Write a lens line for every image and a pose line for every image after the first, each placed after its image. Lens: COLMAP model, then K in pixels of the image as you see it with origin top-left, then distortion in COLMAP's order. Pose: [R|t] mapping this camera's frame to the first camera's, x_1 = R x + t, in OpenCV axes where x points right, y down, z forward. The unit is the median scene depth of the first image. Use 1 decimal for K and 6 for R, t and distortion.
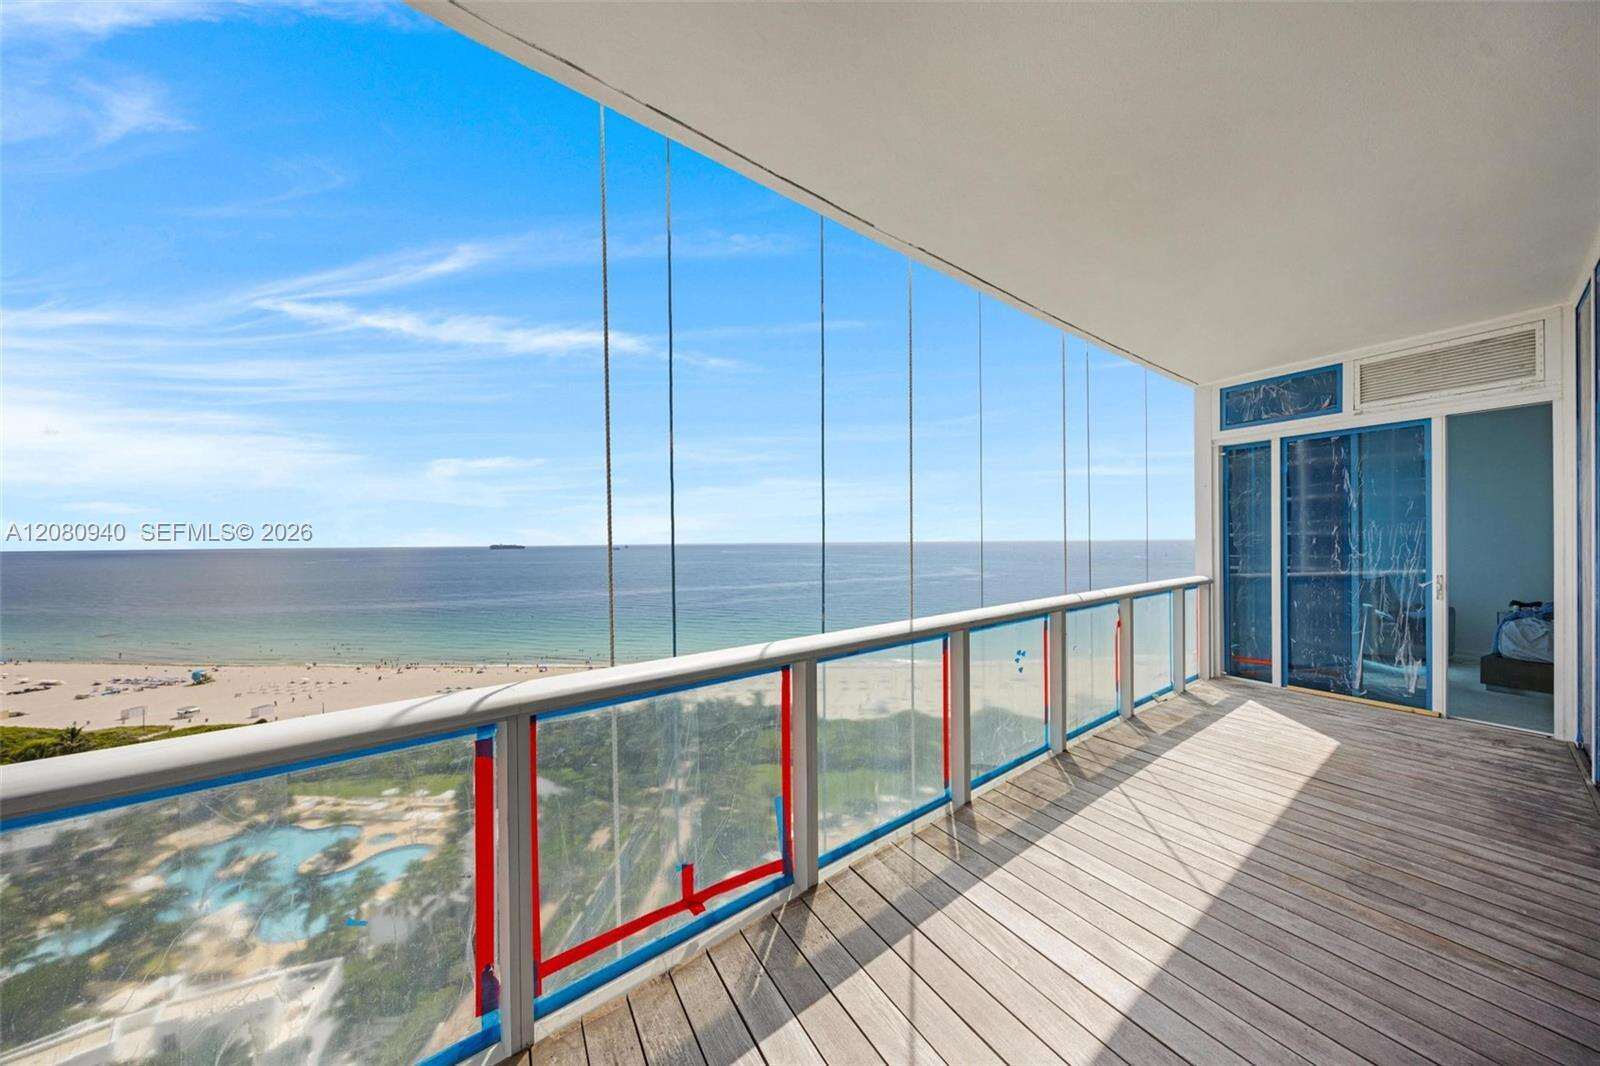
lens RADIAL K [[644.0, 0, 811.5], [0, 644.0, 543.8], [0, 0, 1]] dist [0.000988, -0.000341]
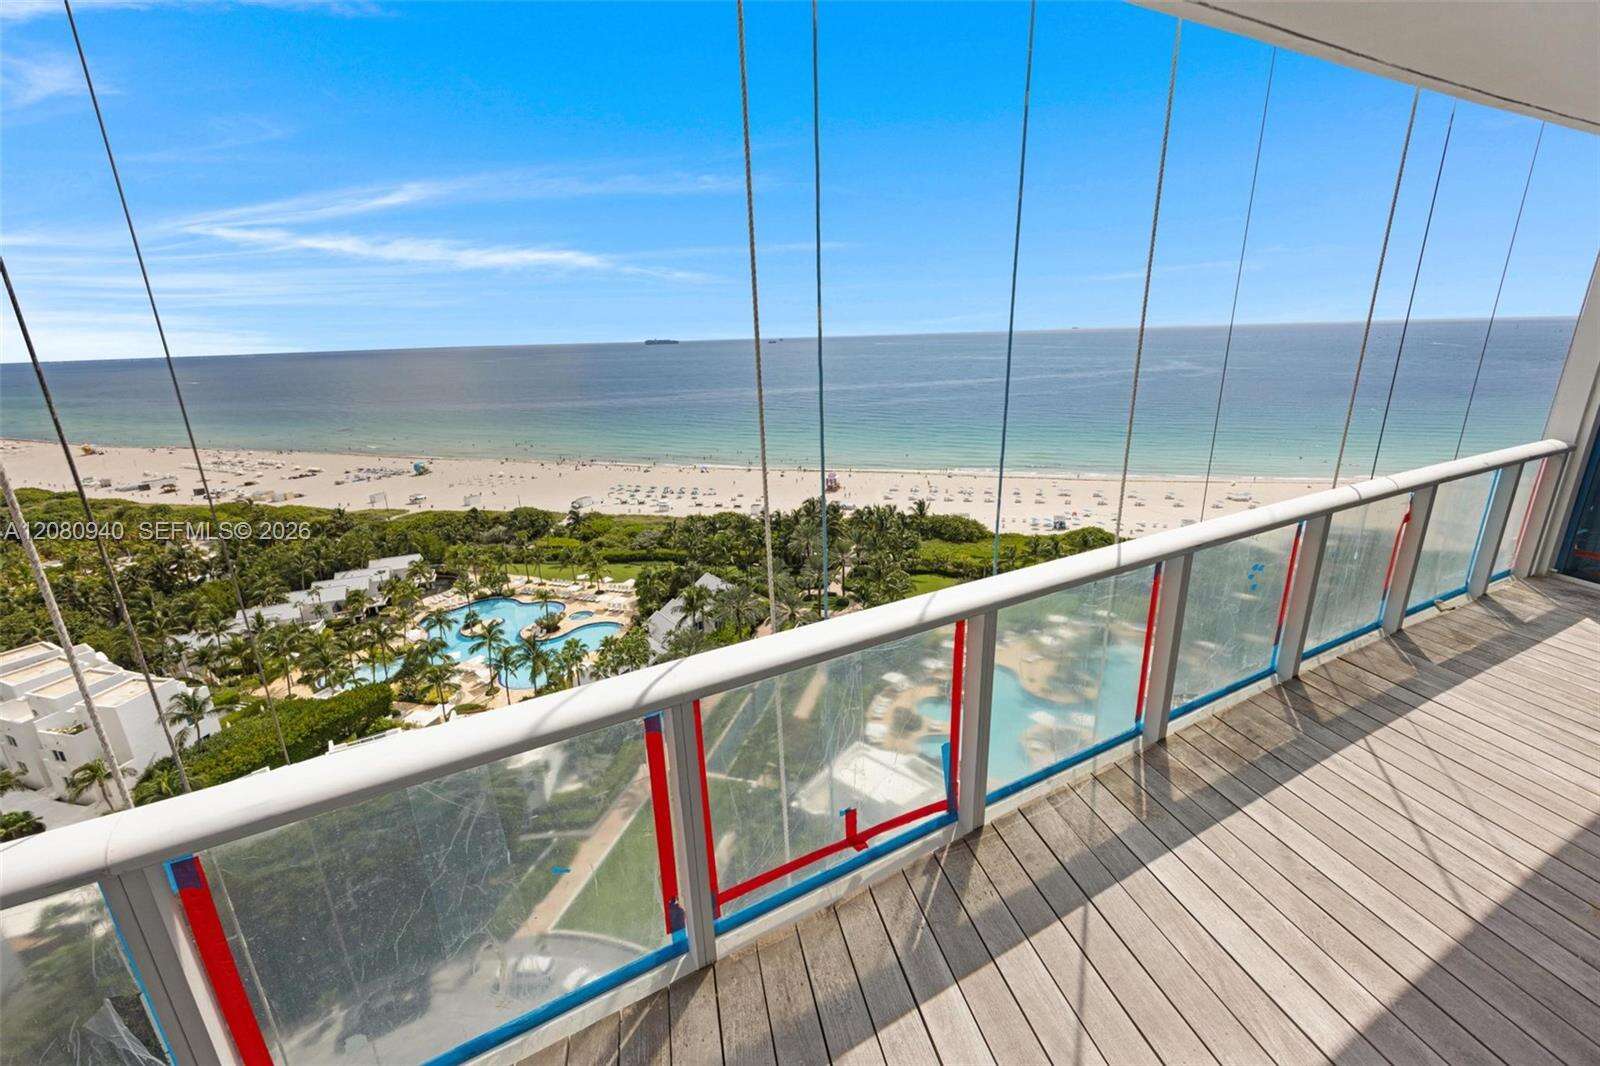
lens RADIAL K [[695.3, 0, 800.1], [0, 695.3, 555.9], [0, 0, 1]] dist [-0.000696, -0.000257]
pose [[0.968037, 0.056566, -0.244345, -0.012171], [0.021382, 0.952075, 0.305117, -0.088913], [0.249894, -0.300589, 0.920434, 0.047090]]
